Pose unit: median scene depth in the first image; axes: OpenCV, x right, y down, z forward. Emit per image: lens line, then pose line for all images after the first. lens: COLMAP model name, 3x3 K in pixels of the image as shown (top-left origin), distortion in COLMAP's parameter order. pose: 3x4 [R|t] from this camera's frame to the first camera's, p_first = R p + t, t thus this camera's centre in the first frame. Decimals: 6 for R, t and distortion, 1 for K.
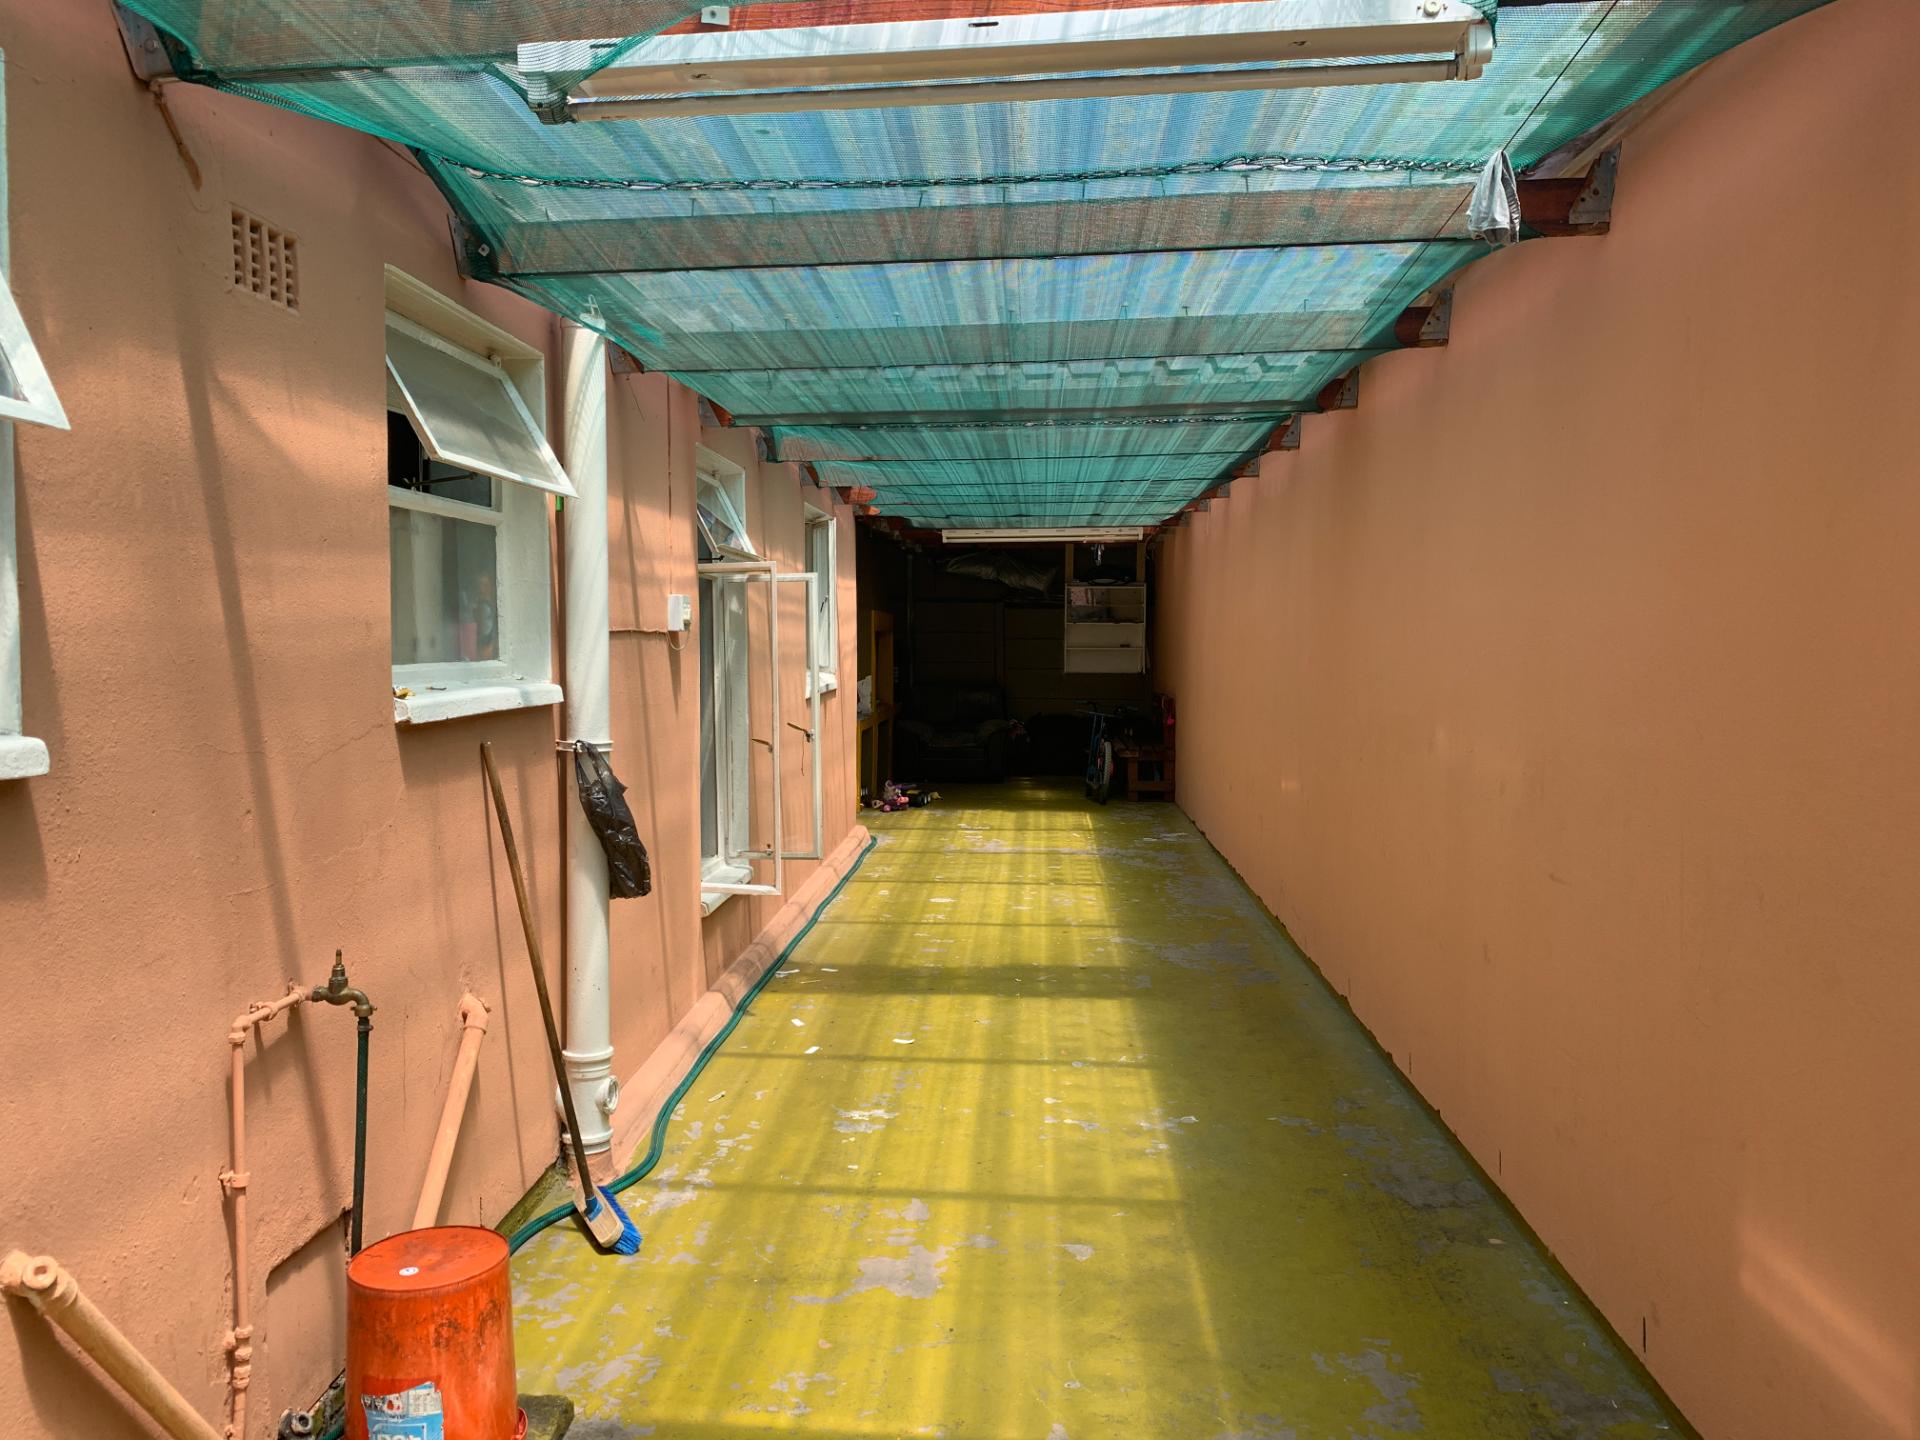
lens RADIAL K [[1461.3, 0, 935.1], [0, 1461.3, 714.8], [0, 0, 1]] dist [0.059650, -0.063836]
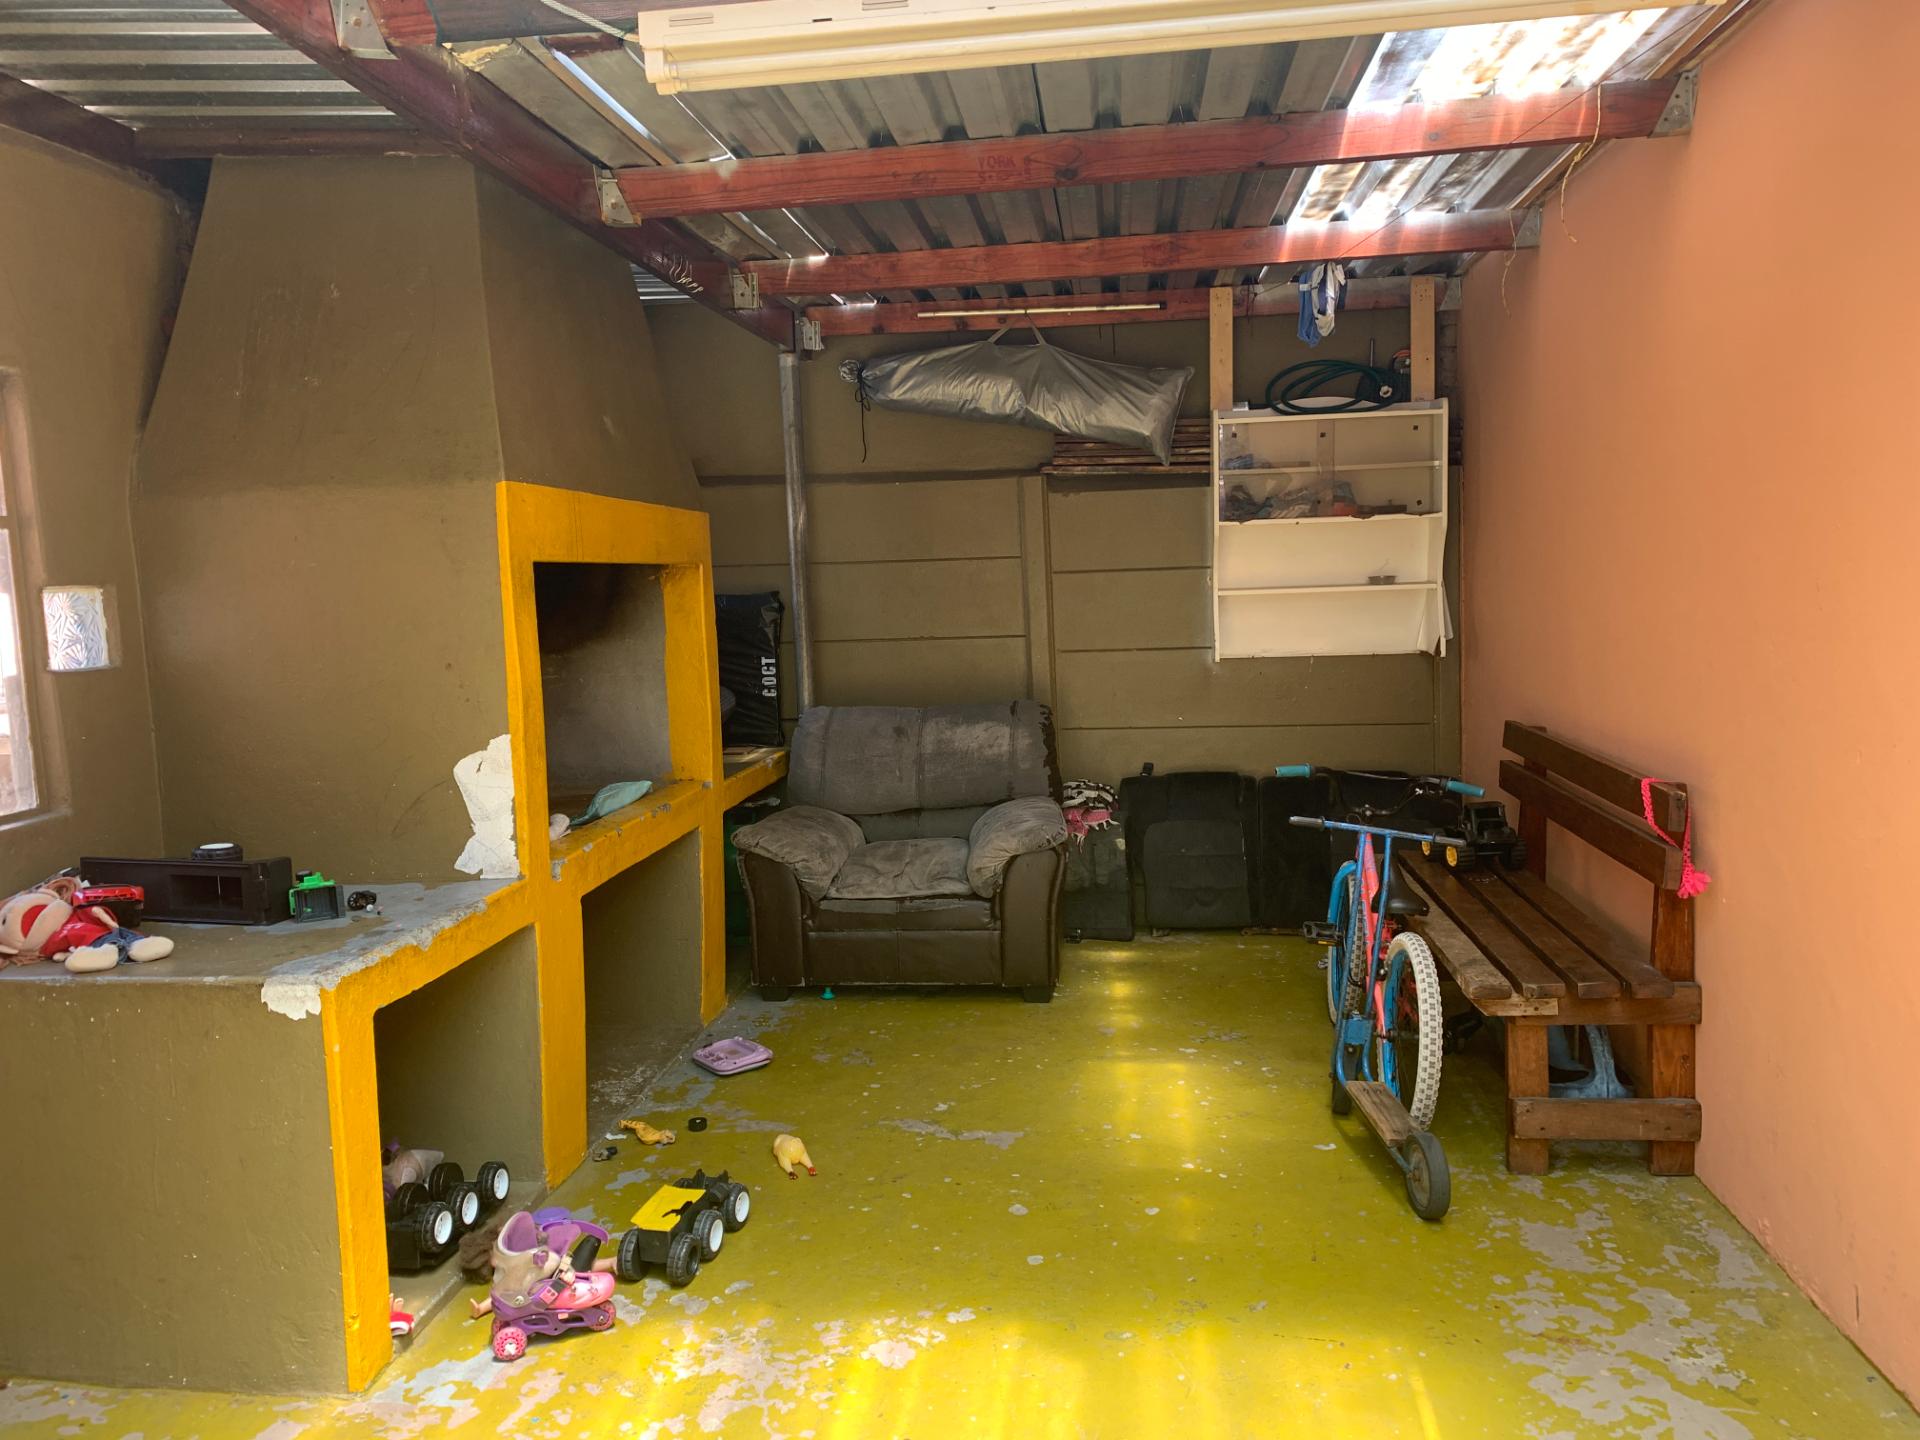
lens RADIAL K [[1461.3, 0, 935.1], [0, 1461.3, 714.8], [0, 0, 1]] dist [0.059650, -0.063836]
pose [[0.997695, -0.031048, -0.060342, 0.039822], [0.033838, 0.998378, 0.045777, -0.034313], [0.058822, -0.047714, 0.997128, 0.628240]]
